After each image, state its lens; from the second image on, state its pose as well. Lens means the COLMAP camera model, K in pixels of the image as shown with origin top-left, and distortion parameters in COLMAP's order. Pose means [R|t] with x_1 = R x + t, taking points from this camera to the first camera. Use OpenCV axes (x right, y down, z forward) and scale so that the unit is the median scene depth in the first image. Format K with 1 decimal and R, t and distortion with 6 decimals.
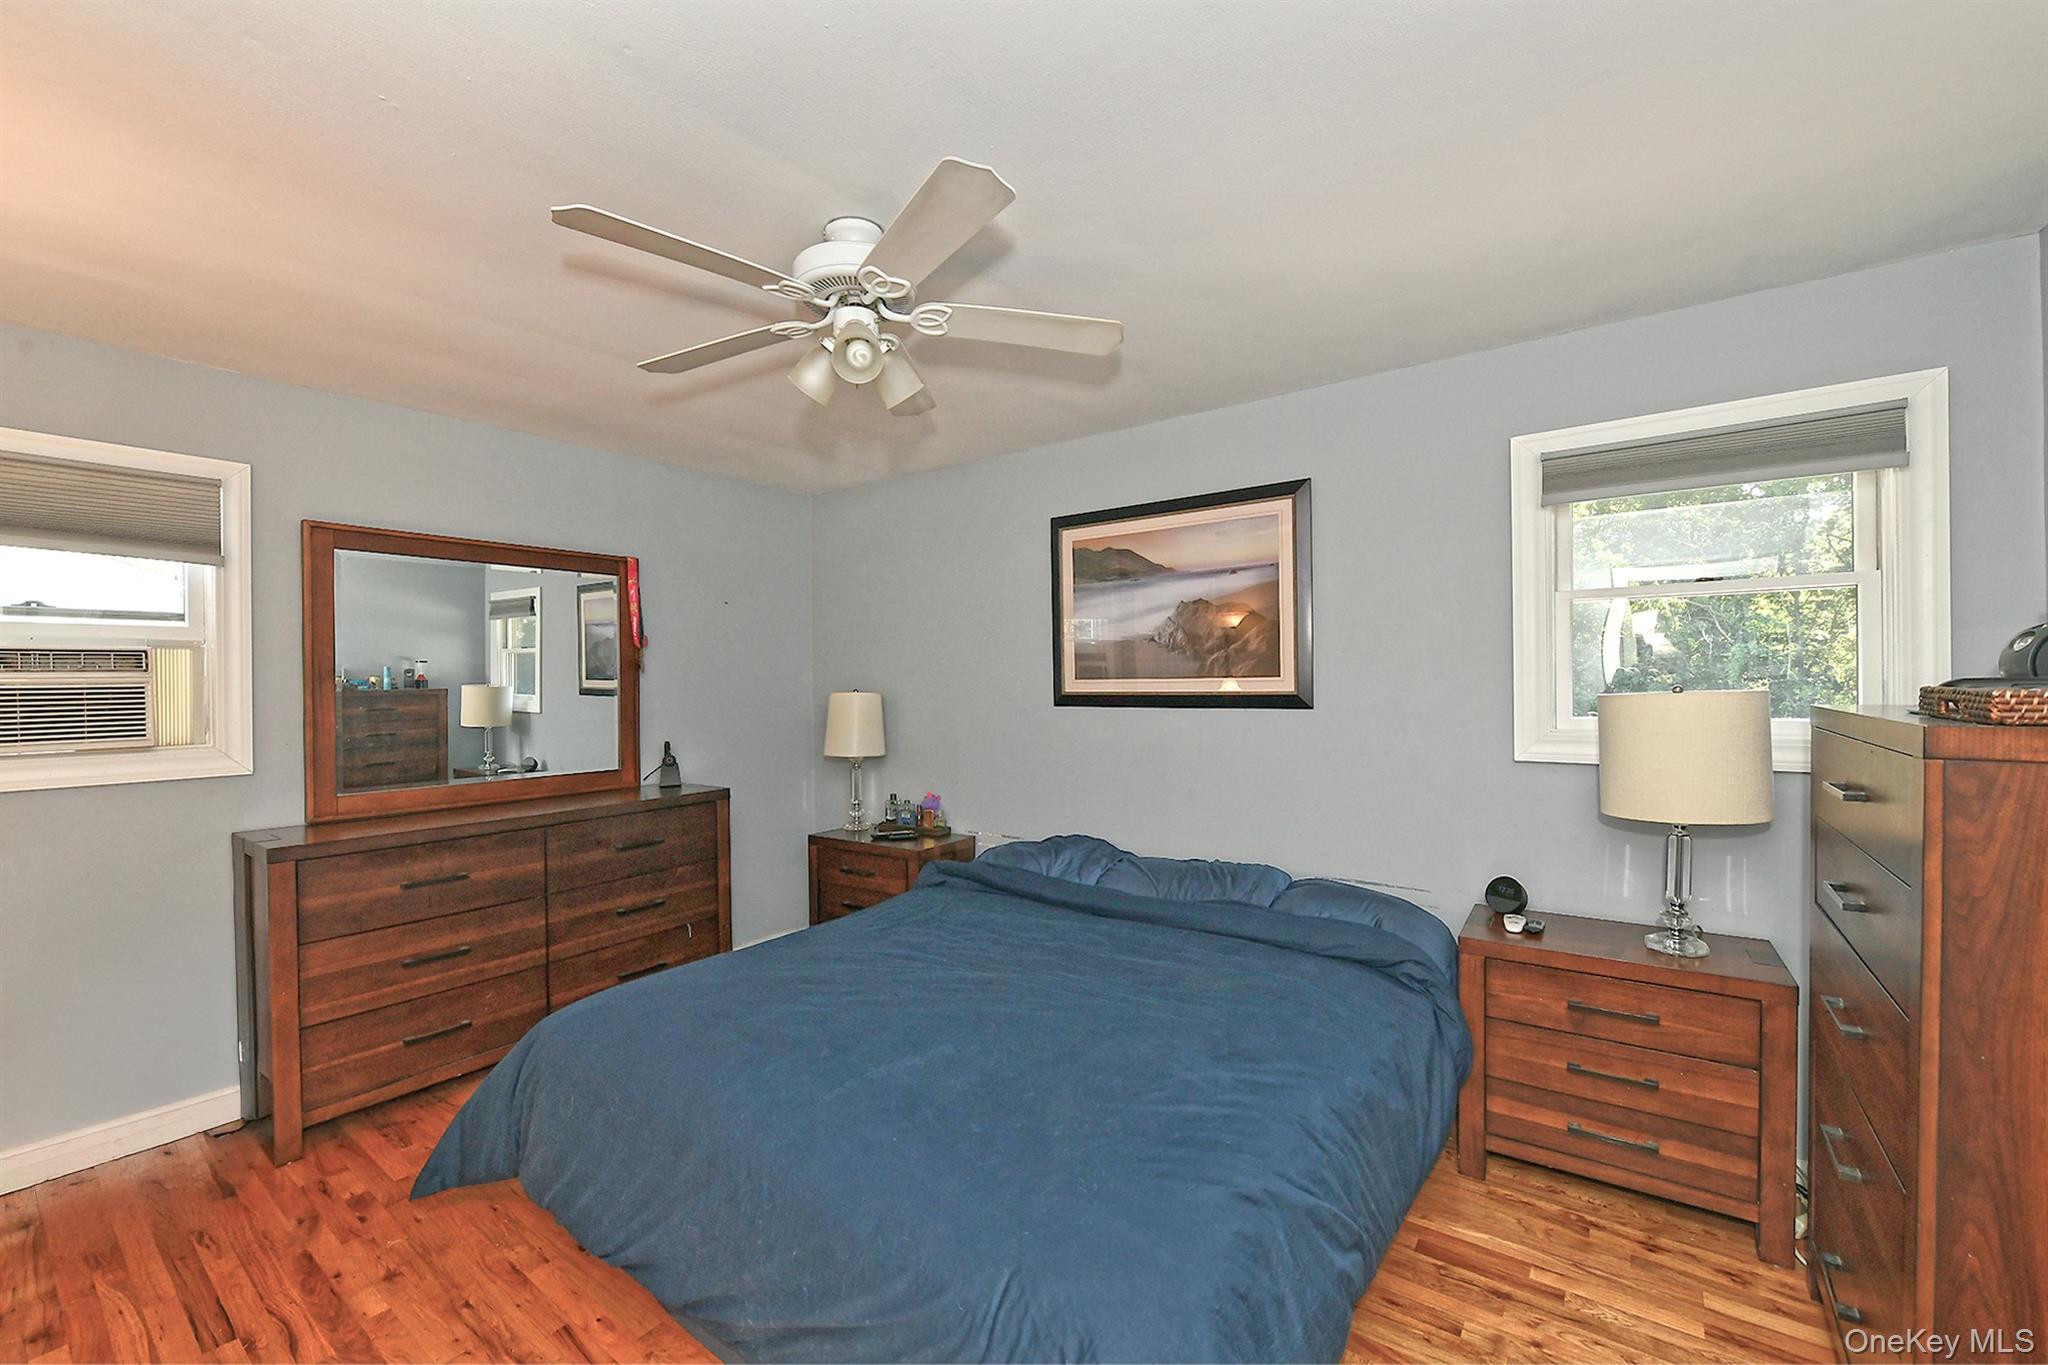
lens RADIAL K [[822.5, 0, 1024.0], [0, 822.5, 682.5], [0, 0, 1]] dist [0.000111, 0.000268]
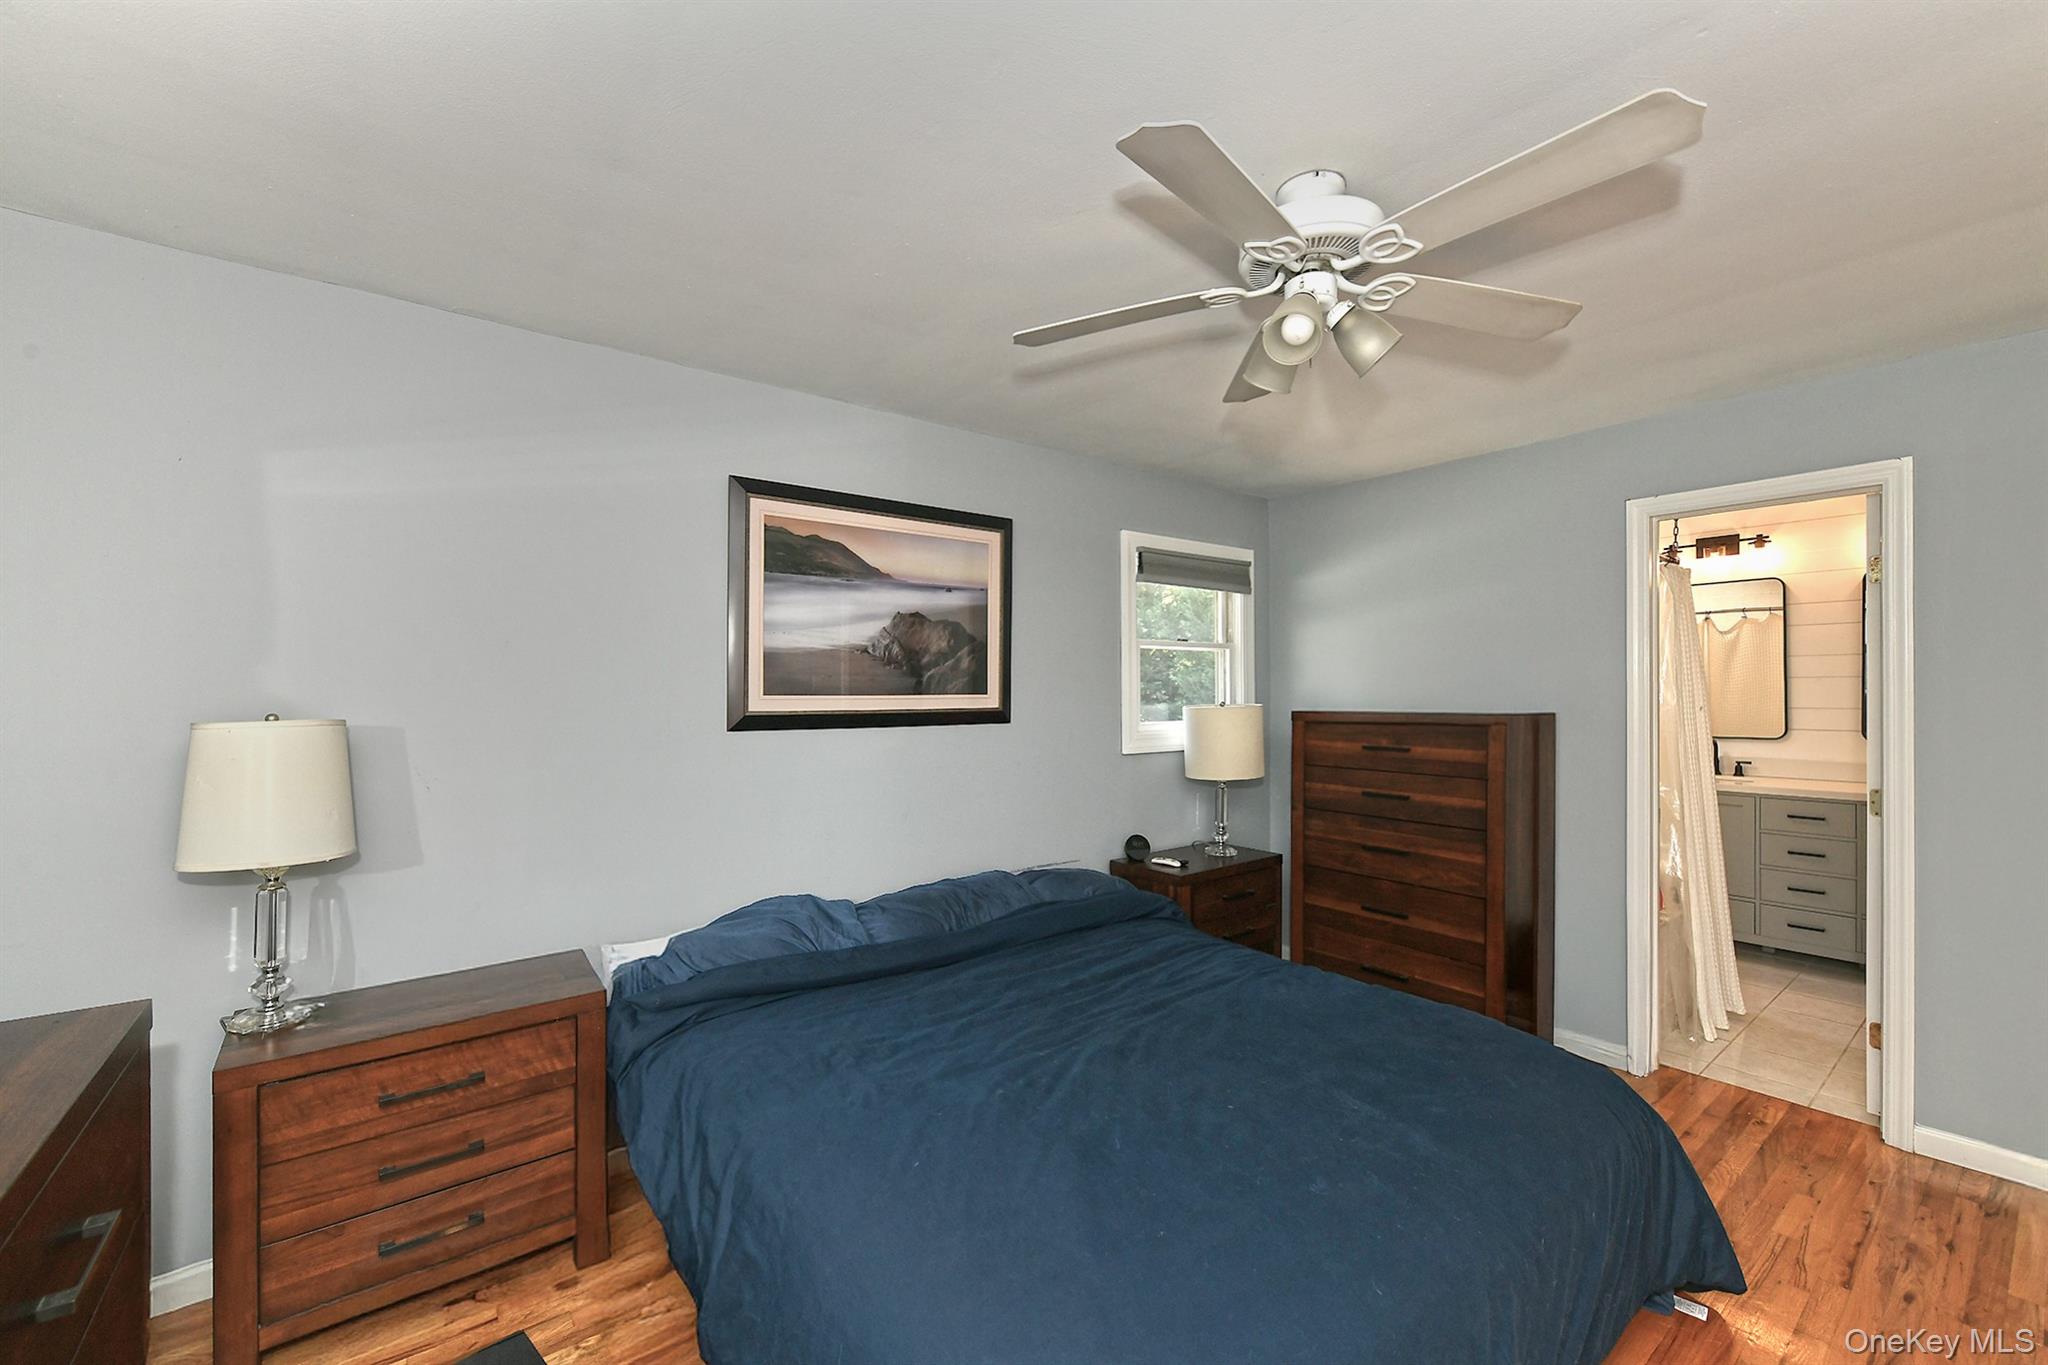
lens RADIAL K [[822.5, 0, 1024.0], [0, 822.5, 682.5], [0, 0, 1]] dist [0.000111, 0.000268]
pose [[0.282745, 0.020468, 0.958977, -0.665105], [0.001049, 0.999765, -0.021648, 0.001035], [-0.959194, 0.007127, 0.282658, 0.608744]]
